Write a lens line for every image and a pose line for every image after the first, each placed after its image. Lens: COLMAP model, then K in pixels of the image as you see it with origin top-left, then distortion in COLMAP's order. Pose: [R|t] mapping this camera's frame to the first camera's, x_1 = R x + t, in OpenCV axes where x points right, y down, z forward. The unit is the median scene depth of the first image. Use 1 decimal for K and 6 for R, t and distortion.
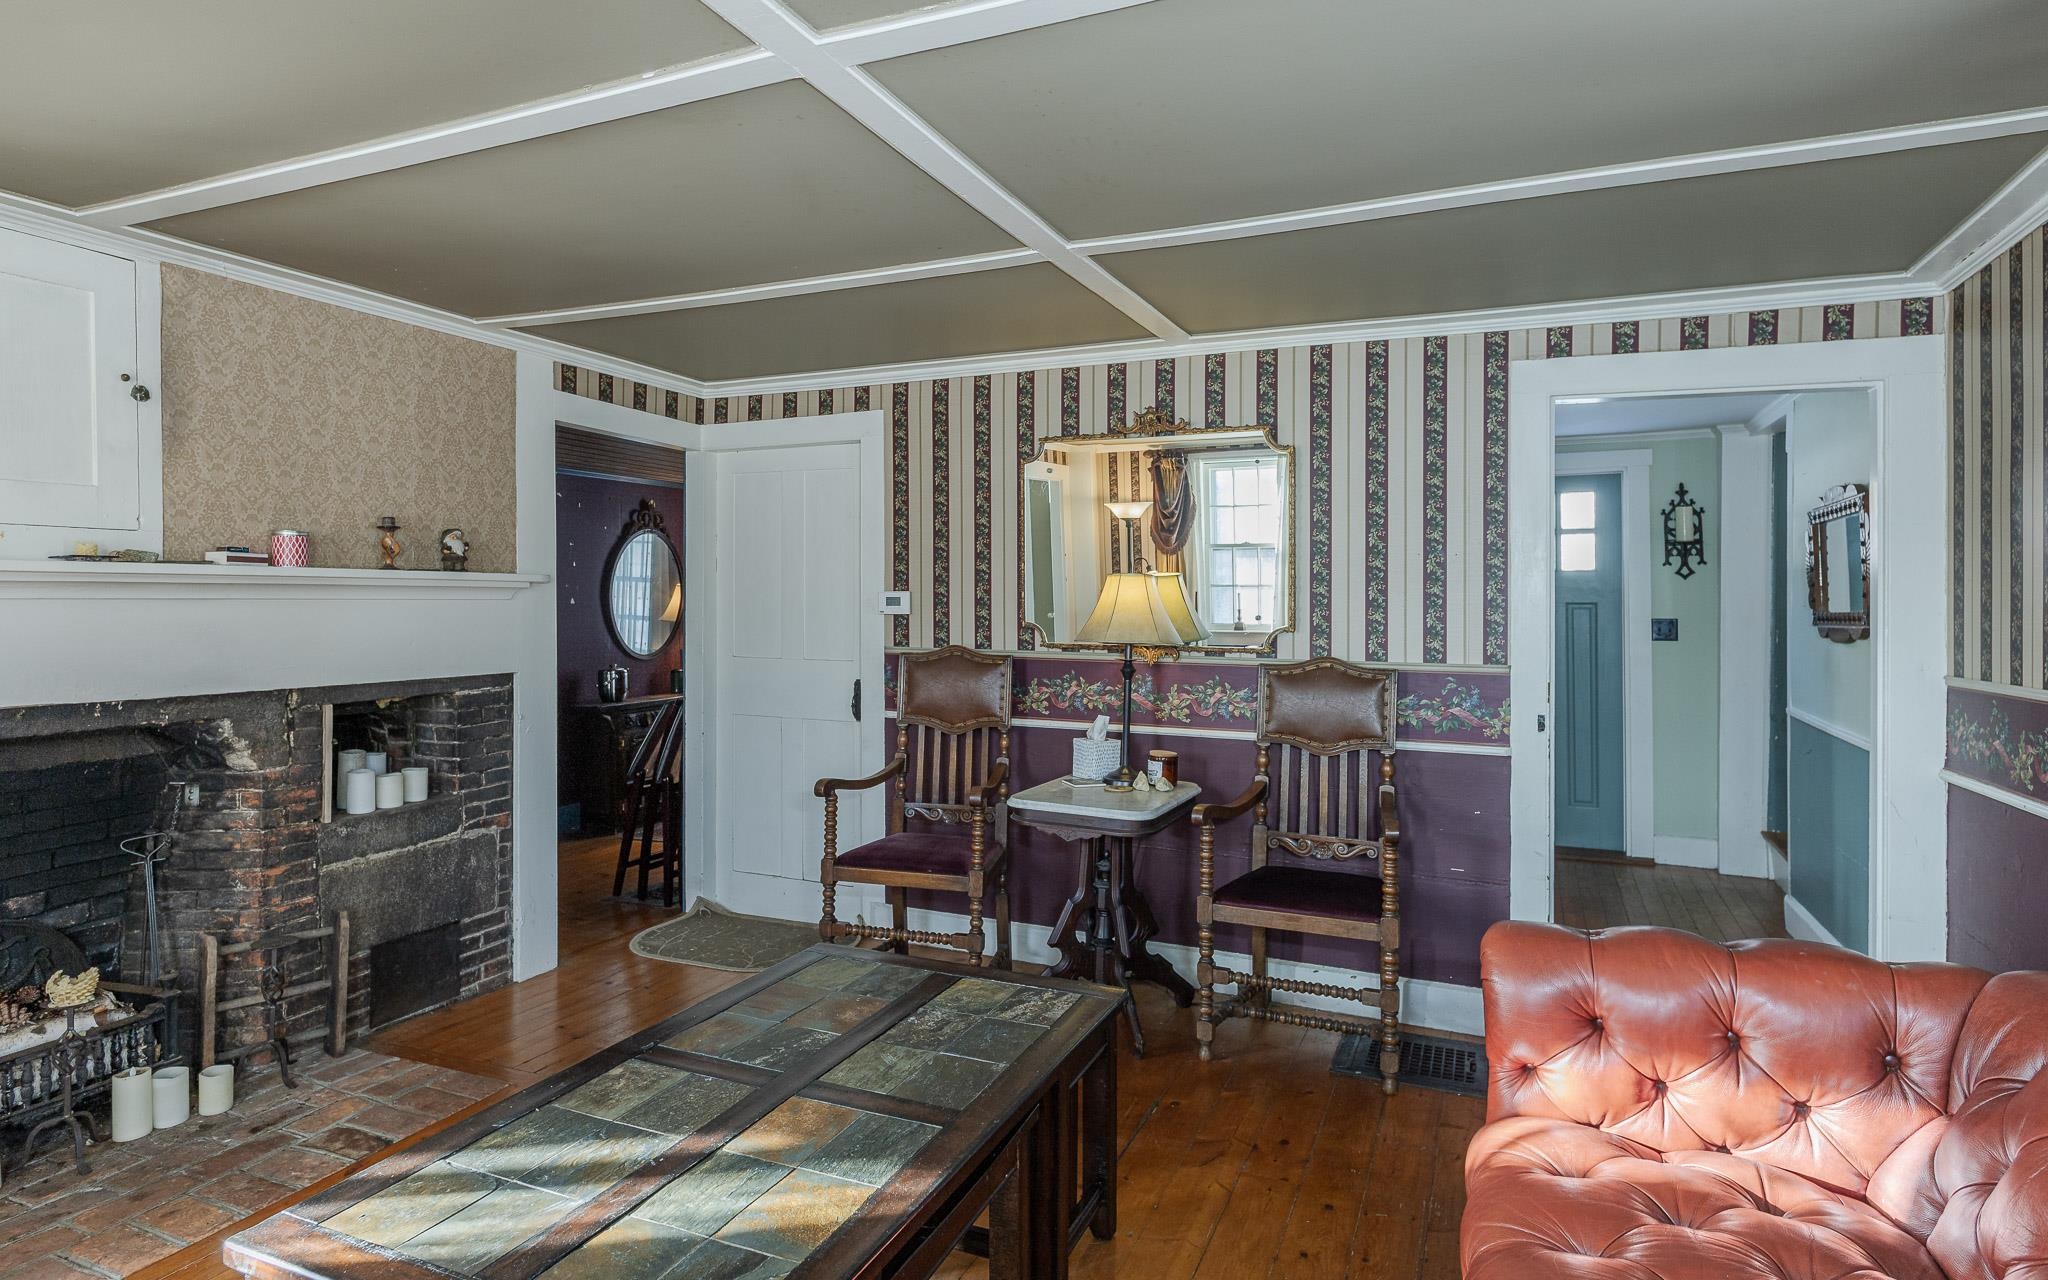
lens RADIAL K [[1078.3, 0, 1056.6], [0, 1078.3, 595.2], [0, 0, 1]] dist [-0.003154, -0.001068]
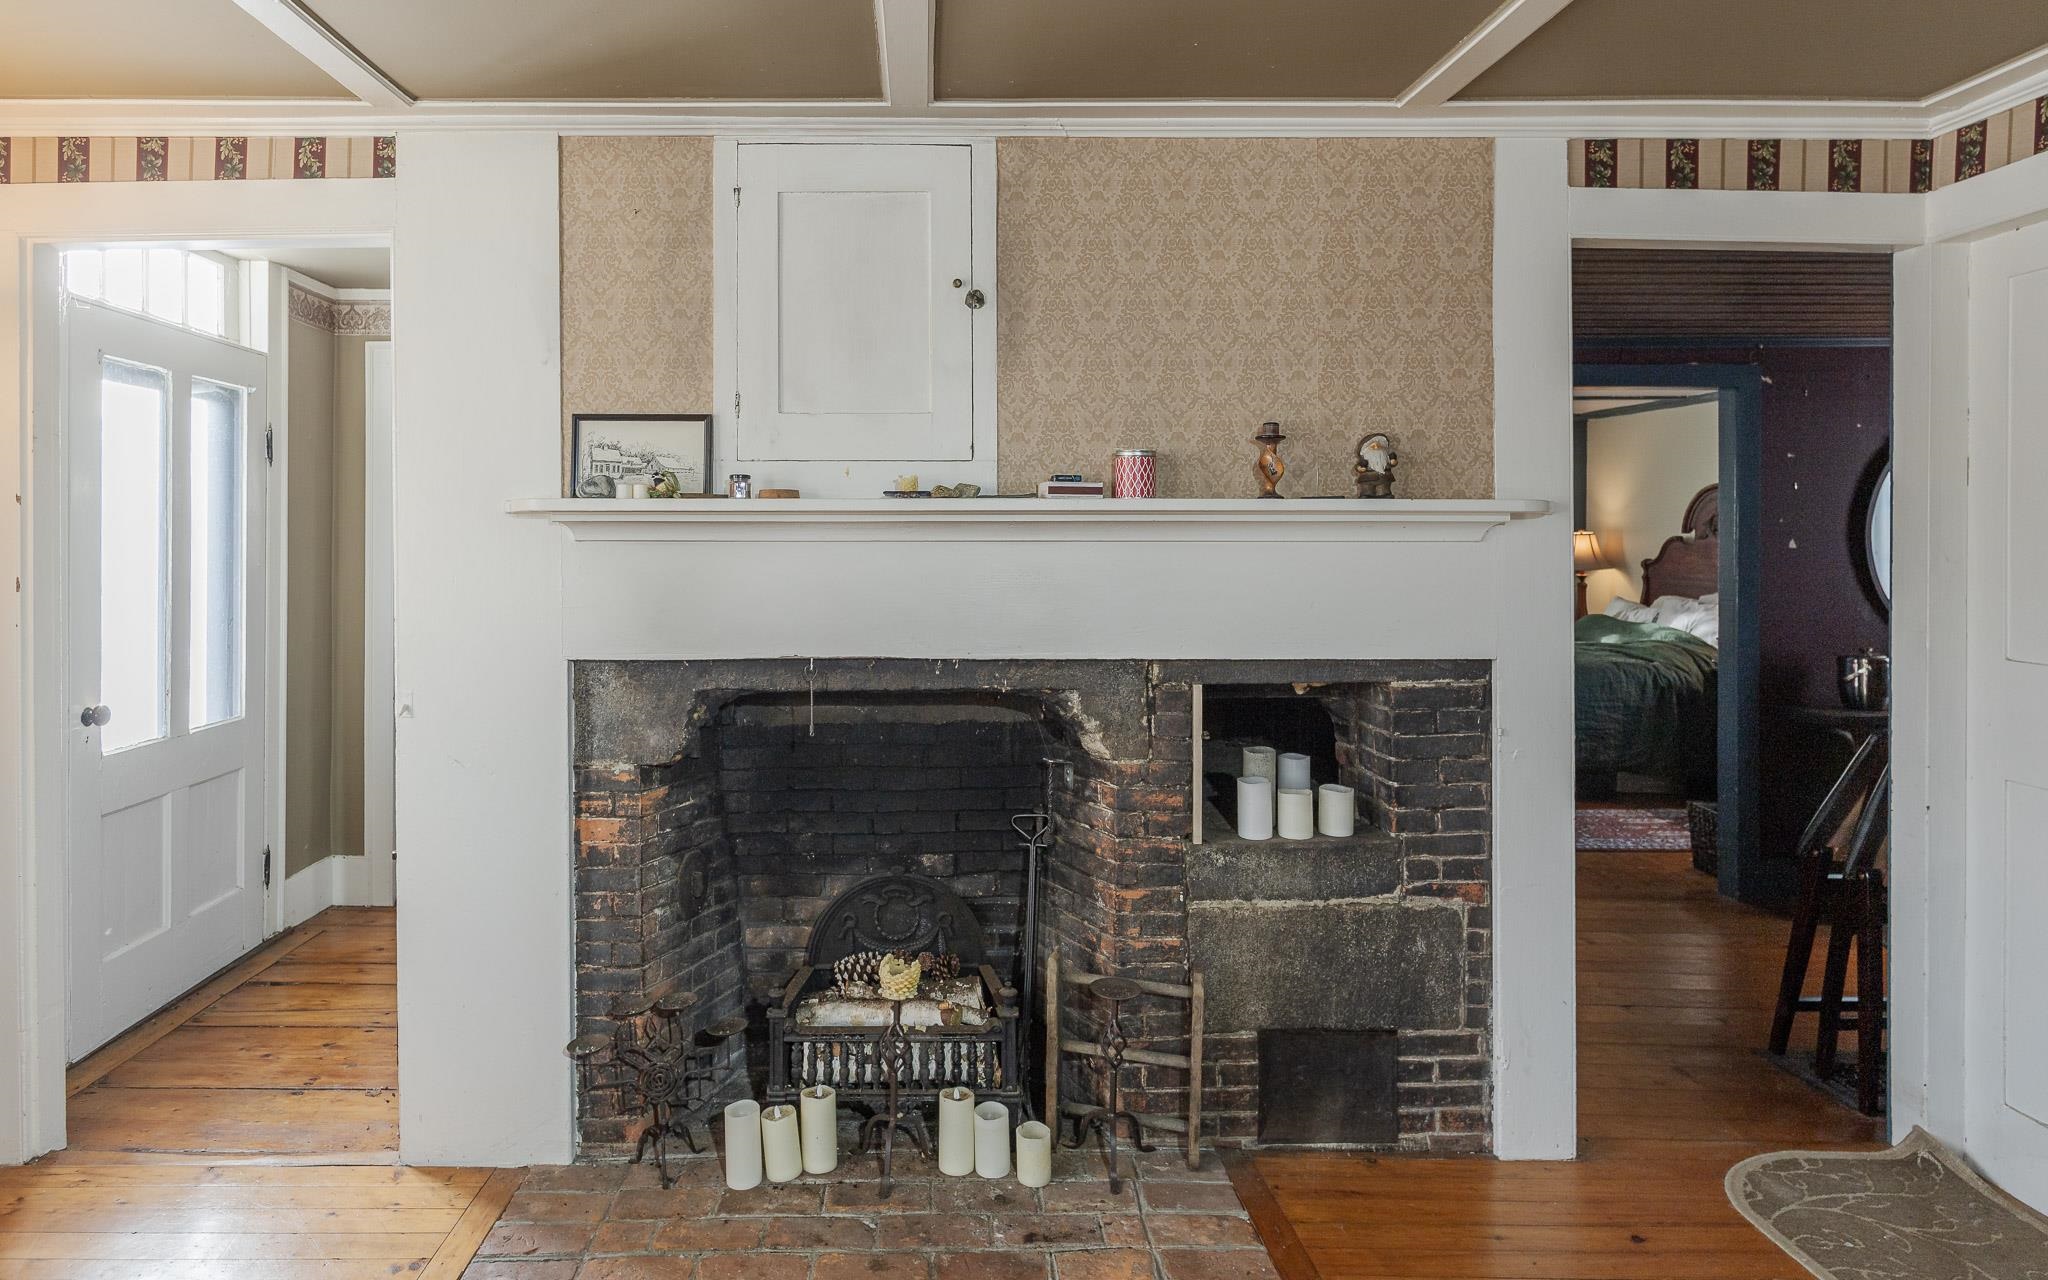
lens RADIAL K [[1154.4, 0, 931.3], [0, 1154.4, 556.3], [0, 0, 1]] dist [0.000658, -0.000422]
pose [[0.388667, 0.007529, -0.921348, -0.019167], [0.004164, 0.999942, 0.009927, 0.005146], [0.921369, -0.007695, 0.388613, 0.504405]]
